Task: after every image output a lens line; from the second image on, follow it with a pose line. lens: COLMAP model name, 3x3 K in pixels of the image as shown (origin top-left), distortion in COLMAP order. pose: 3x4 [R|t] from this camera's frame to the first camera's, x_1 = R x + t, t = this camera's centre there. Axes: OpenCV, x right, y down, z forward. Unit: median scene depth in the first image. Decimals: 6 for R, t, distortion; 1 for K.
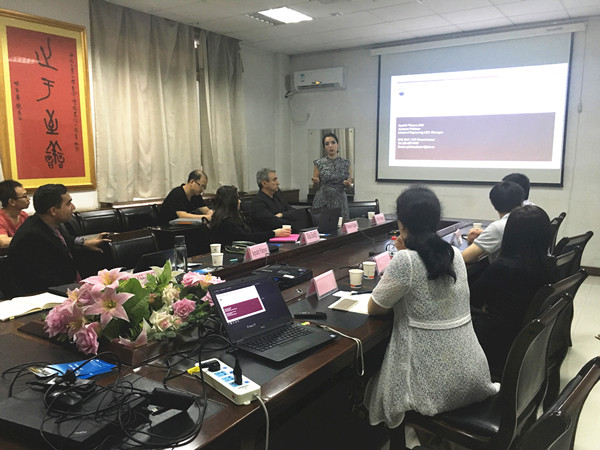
lens RADIAL K [[514.3, 0, 298.8], [0, 514.3, 223.5], [0, 0, 1]] dist [0.043746, -0.084548]
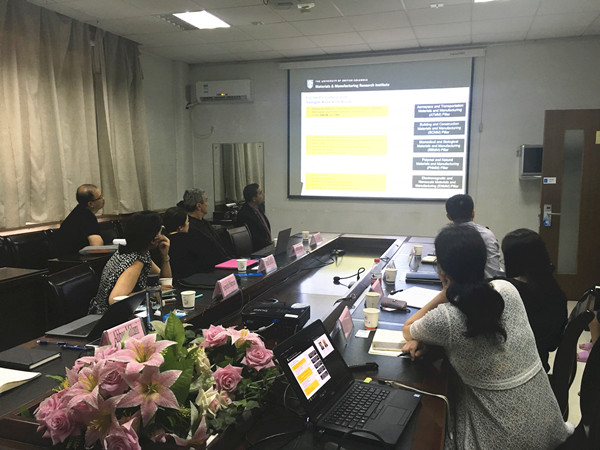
lens RADIAL K [[514.3, 0, 299.6], [0, 514.3, 223.7], [0, 0, 1]] dist [0.043746, -0.084548]
pose [[0.964755, -0.023248, 0.262122, -0.098676], [0.030065, 0.999305, -0.022026, -0.013910], [-0.261427, 0.029131, 0.964783, 0.071185]]
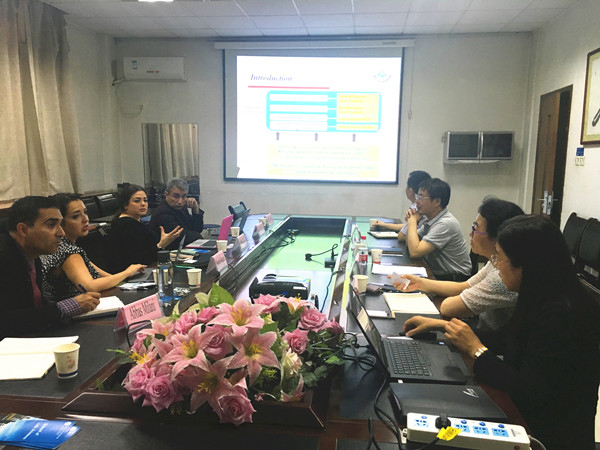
lens RADIAL K [[514.3, 0, 301.8], [0, 514.3, 224.0], [0, 0, 1]] dist [0.043746, -0.084548]
pose [[0.895526, -0.041108, 0.443107, -0.175478], [0.039681, 0.999134, 0.012496, -0.008372], [-0.443237, 0.006393, 0.896382, 0.087502]]
